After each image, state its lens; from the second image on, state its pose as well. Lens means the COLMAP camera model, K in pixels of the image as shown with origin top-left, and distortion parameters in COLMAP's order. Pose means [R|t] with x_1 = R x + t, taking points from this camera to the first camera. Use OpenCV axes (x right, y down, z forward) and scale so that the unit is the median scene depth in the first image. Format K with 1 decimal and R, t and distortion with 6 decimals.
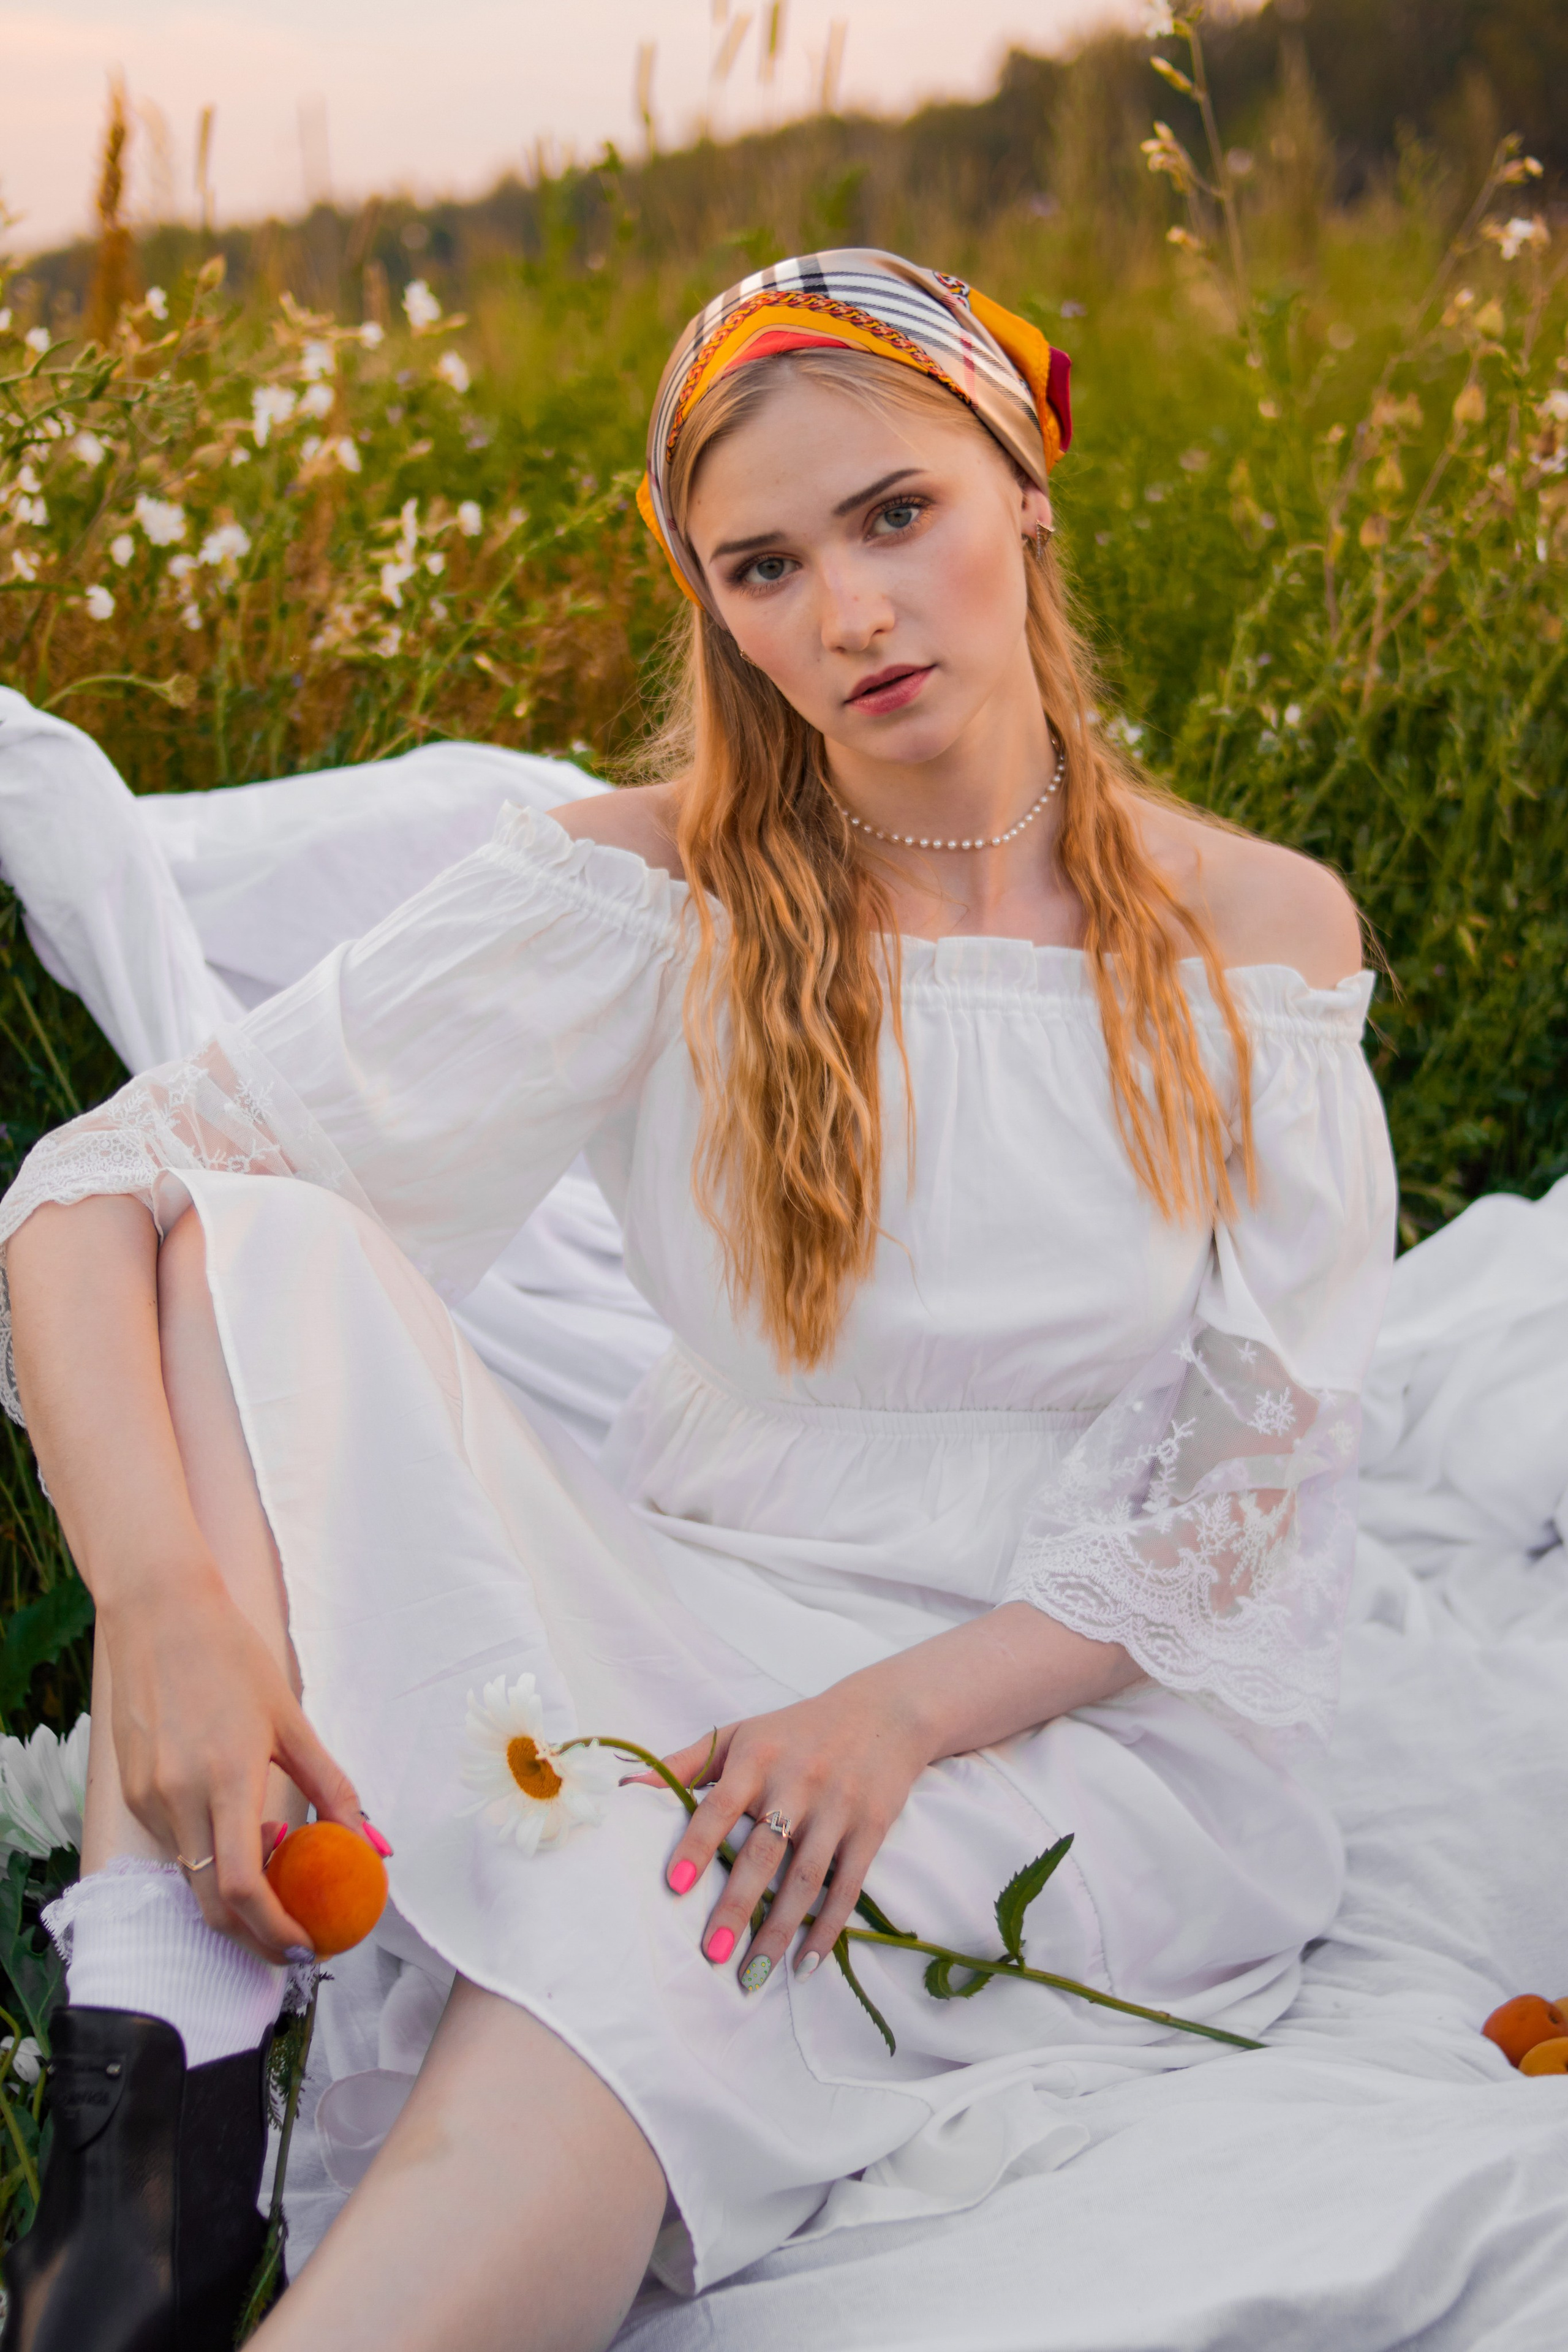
lens RADIAL K [[4270.8, 0, 784.0], [0, 4270.8, 1176.0], [0, 0, 1]] dist [-0.291332, 1.268123]
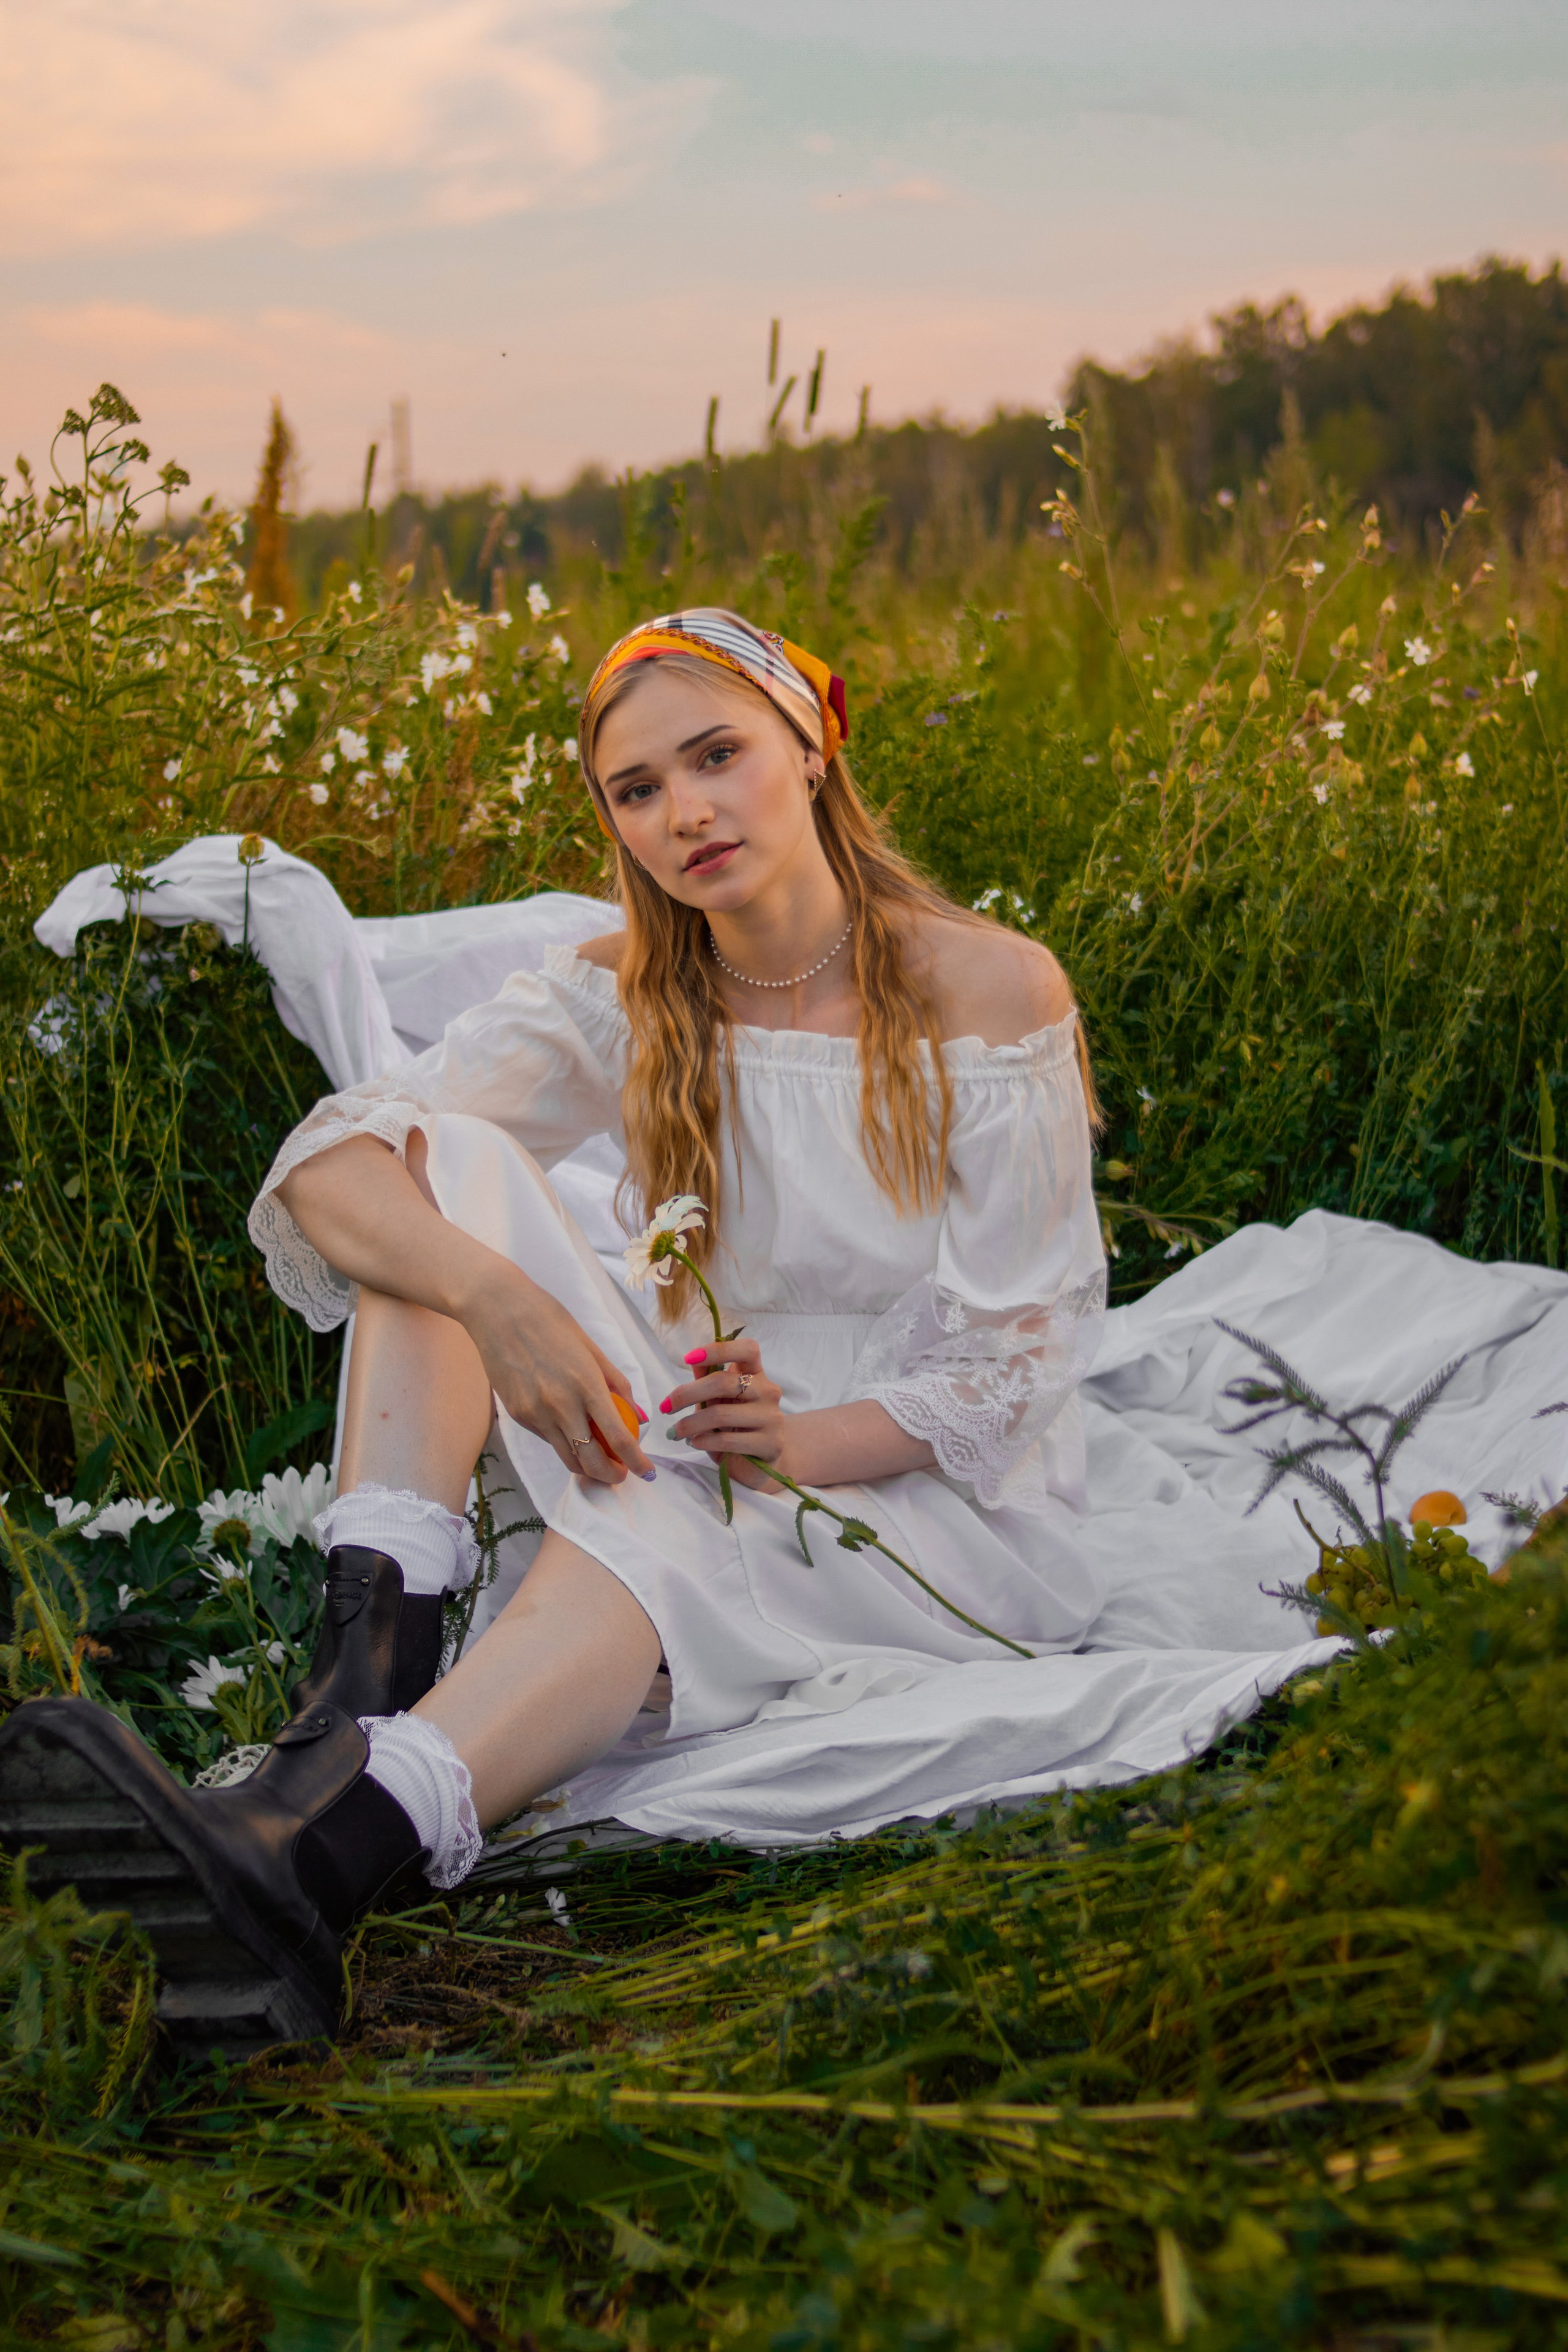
lens RADIAL K [[4270.8, 0, 784.0], [0, 4270.8, 1176.0], [0, 0, 1]] dist [-0.291332, 1.268123]
pose [[0.999424, 0.030922, -0.013951, 0.022998], [-0.031831, 0.997005, -0.070477, 0.091328], [0.011729, 0.070881, 0.997416, -0.438884]]
